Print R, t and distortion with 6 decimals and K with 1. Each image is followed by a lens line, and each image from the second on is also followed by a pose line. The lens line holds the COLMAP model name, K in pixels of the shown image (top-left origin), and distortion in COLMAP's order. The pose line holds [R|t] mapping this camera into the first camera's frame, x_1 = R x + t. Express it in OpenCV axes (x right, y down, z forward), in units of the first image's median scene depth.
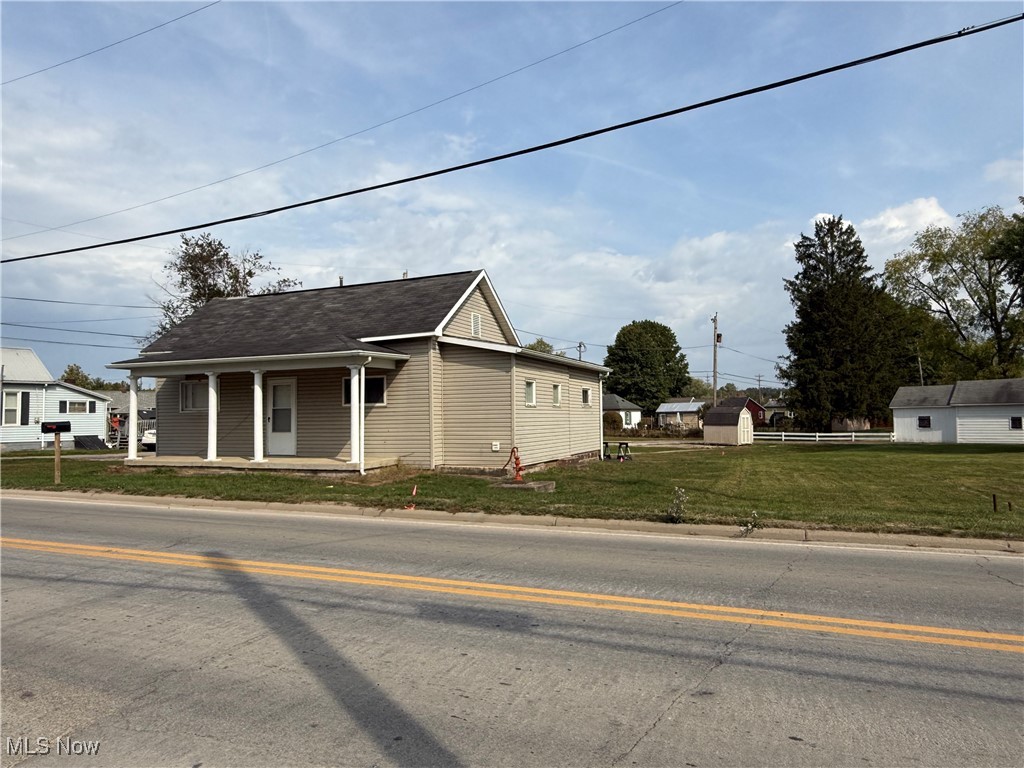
lens RADIAL K [[710.7, 0, 512.0], [0, 710.7, 384.0], [0, 0, 1]] dist [0.005546, 0.004136]
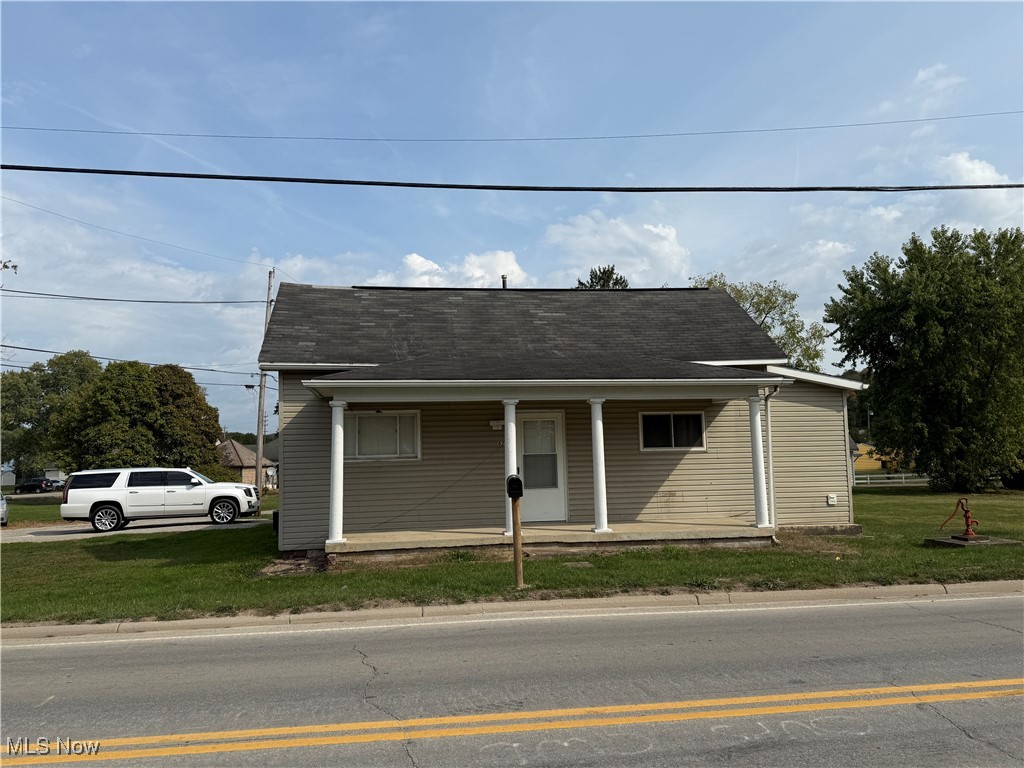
lens RADIAL K [[794.1, 0, 512.0], [0, 794.1, 384.0], [0, 0, 1]] dist [0.147907, -0.075260]
pose [[0.836446, 0.043650, 0.546309, -0.853667], [-0.012712, 0.998100, -0.060286, 0.013847], [-0.547903, 0.043481, 0.835411, 0.389874]]
